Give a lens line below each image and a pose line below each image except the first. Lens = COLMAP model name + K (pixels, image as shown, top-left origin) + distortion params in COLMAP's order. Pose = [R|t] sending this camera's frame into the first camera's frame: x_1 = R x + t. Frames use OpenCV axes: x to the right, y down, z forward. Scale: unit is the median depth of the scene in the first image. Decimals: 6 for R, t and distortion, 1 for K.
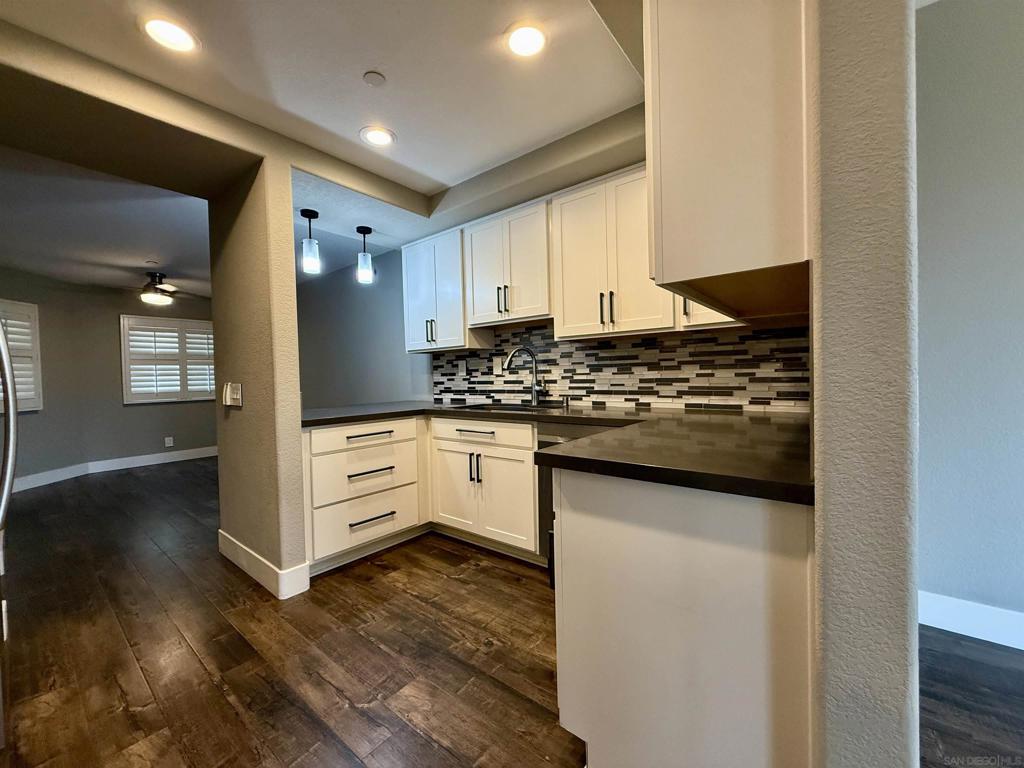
lens RADIAL K [[407.5, 0, 510.2], [0, 407.5, 381.5], [0, 0, 1]] dist [-0.000197, 0.000054]
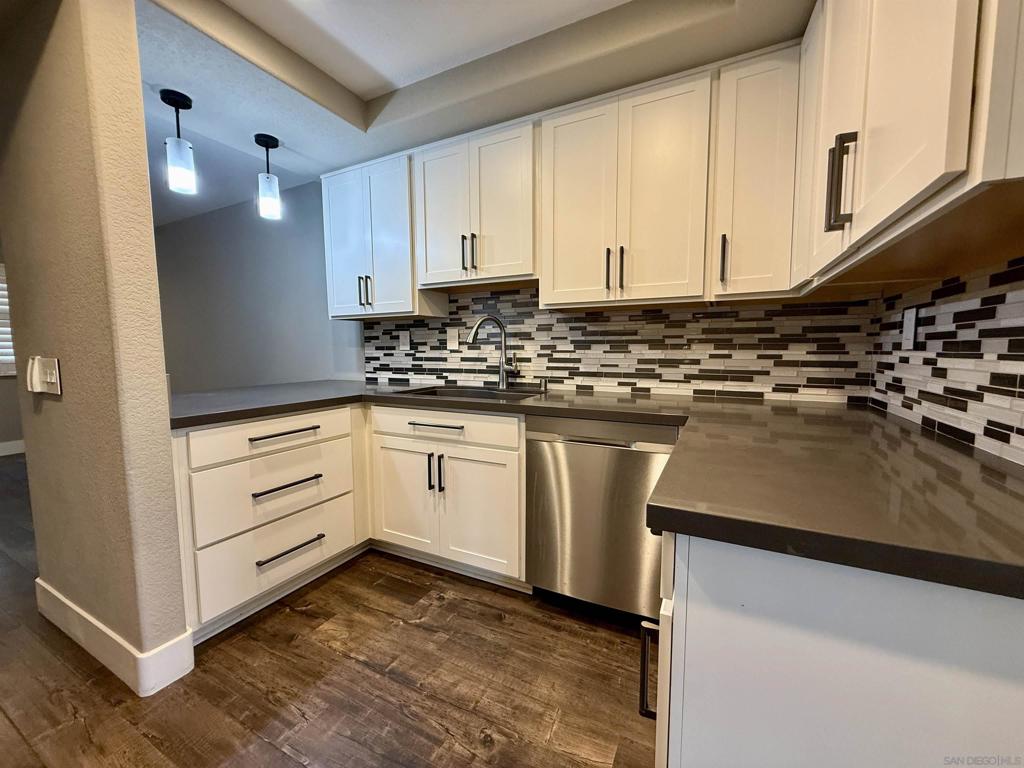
lens RADIAL K [[407.5, 0, 510.2], [0, 407.5, 381.5], [0, 0, 1]] dist [-0.000197, 0.000054]
pose [[0.979234, 0.002595, 0.202716, -0.105868], [-0.015886, 0.997826, 0.063964, -0.009690], [-0.202109, -0.065856, 0.977146, 0.238137]]
